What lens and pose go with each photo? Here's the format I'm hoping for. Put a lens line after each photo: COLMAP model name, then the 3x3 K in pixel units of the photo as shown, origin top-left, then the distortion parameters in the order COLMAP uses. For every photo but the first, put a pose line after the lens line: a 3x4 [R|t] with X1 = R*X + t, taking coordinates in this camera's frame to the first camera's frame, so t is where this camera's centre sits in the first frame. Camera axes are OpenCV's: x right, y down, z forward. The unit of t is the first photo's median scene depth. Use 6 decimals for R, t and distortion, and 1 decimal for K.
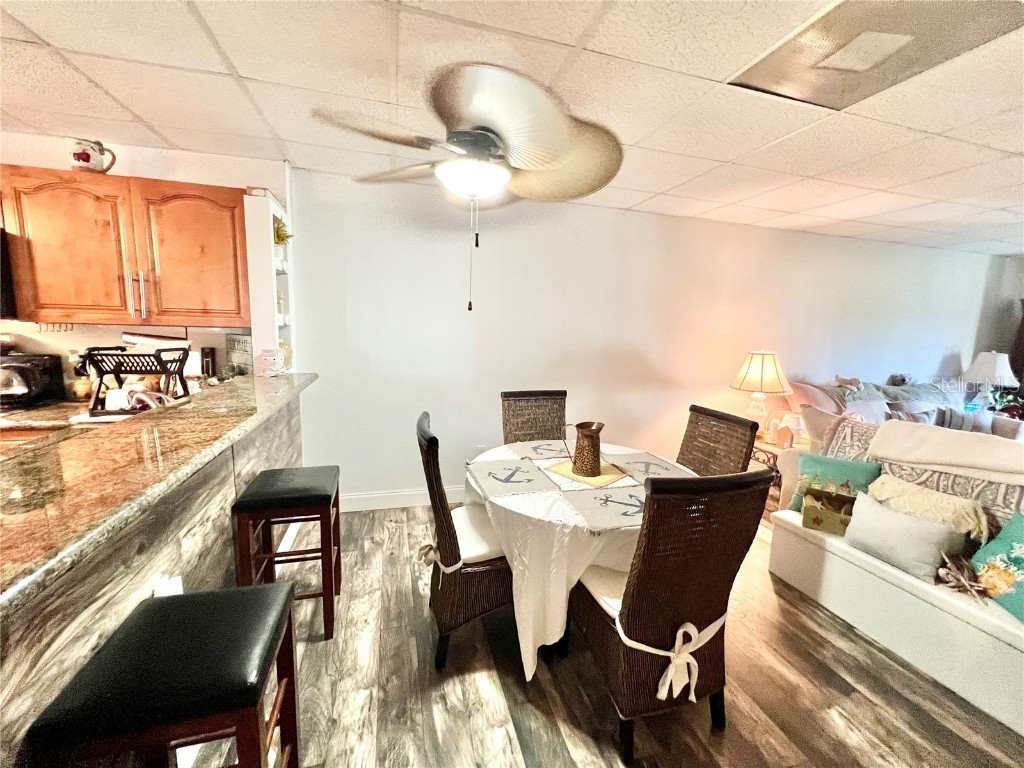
lens RADIAL K [[410.7, 0, 505.2], [0, 410.7, 381.5], [0, 0, 1]] dist [-0.001698, 0.000080]
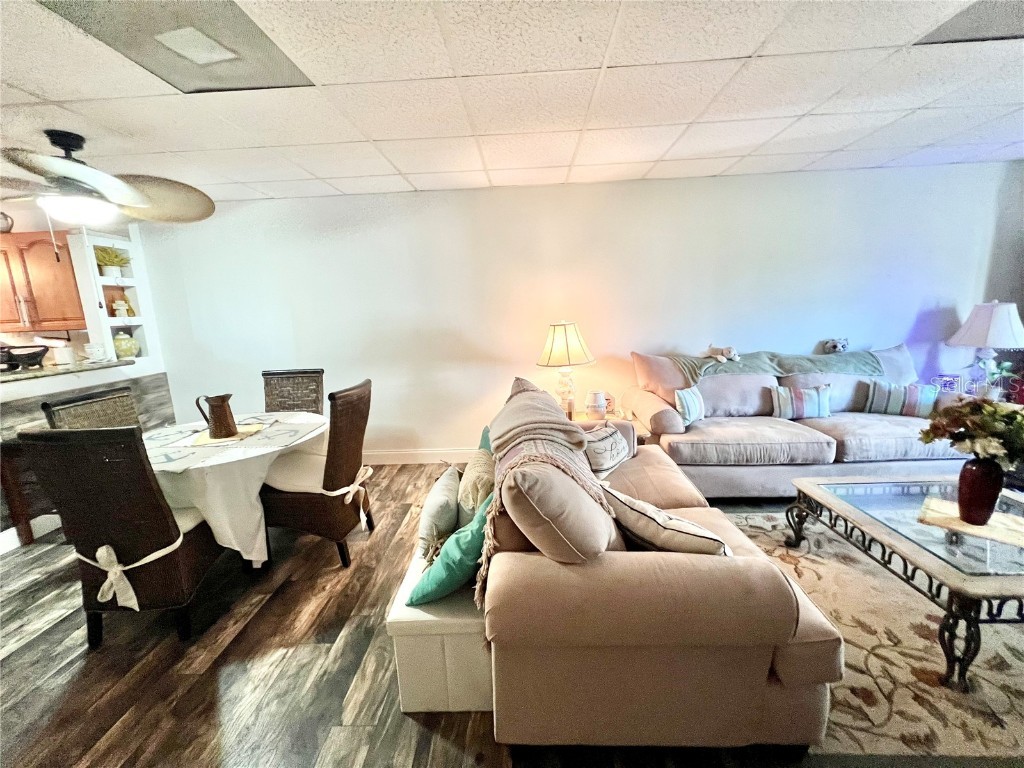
lens RADIAL K [[410.7, 0, 508.1], [0, 410.7, 381.9], [0, 0, 1]] dist [-0.001698, 0.000080]
pose [[0.948886, -0.013054, -0.315350, 1.376258], [0.025656, 0.999028, 0.035842, 0.042594], [0.314575, -0.042100, 0.948298, 0.134699]]
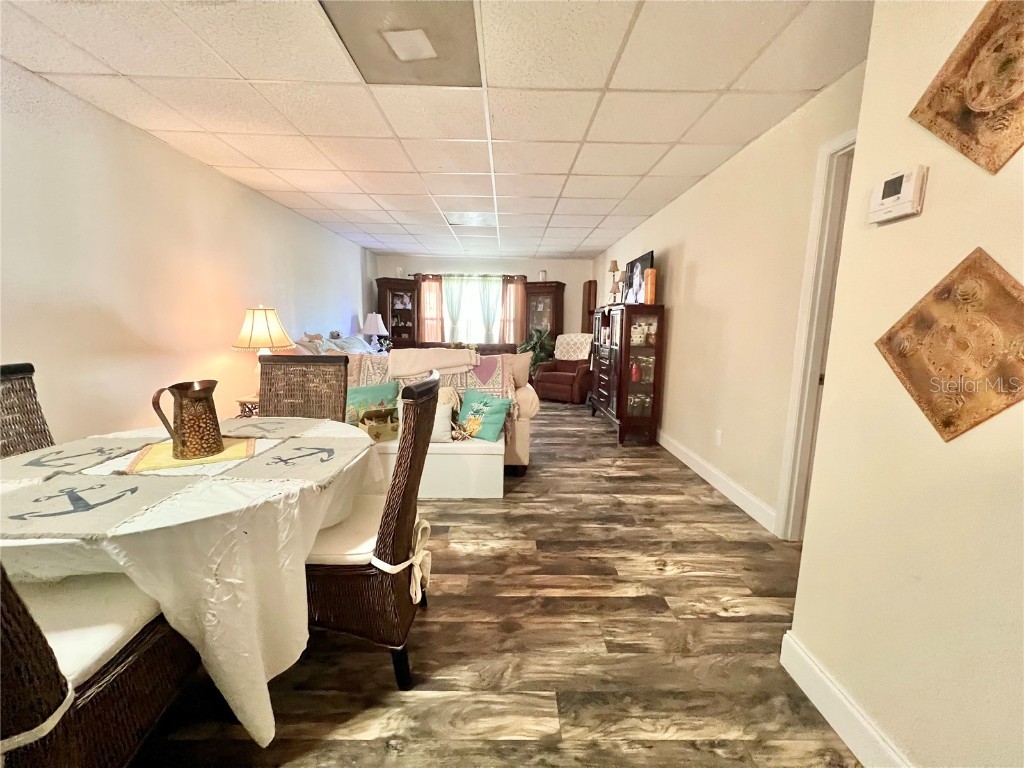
lens RADIAL K [[410.7, 0, 511.9], [0, 410.7, 383.6], [0, 0, 1]] dist [-0.001698, 0.000080]
pose [[0.256837, -0.167085, 0.951902, -0.312492], [0.122762, 0.982604, 0.139351, 0.073691], [-0.958626, 0.081067, 0.272881, 0.296697]]
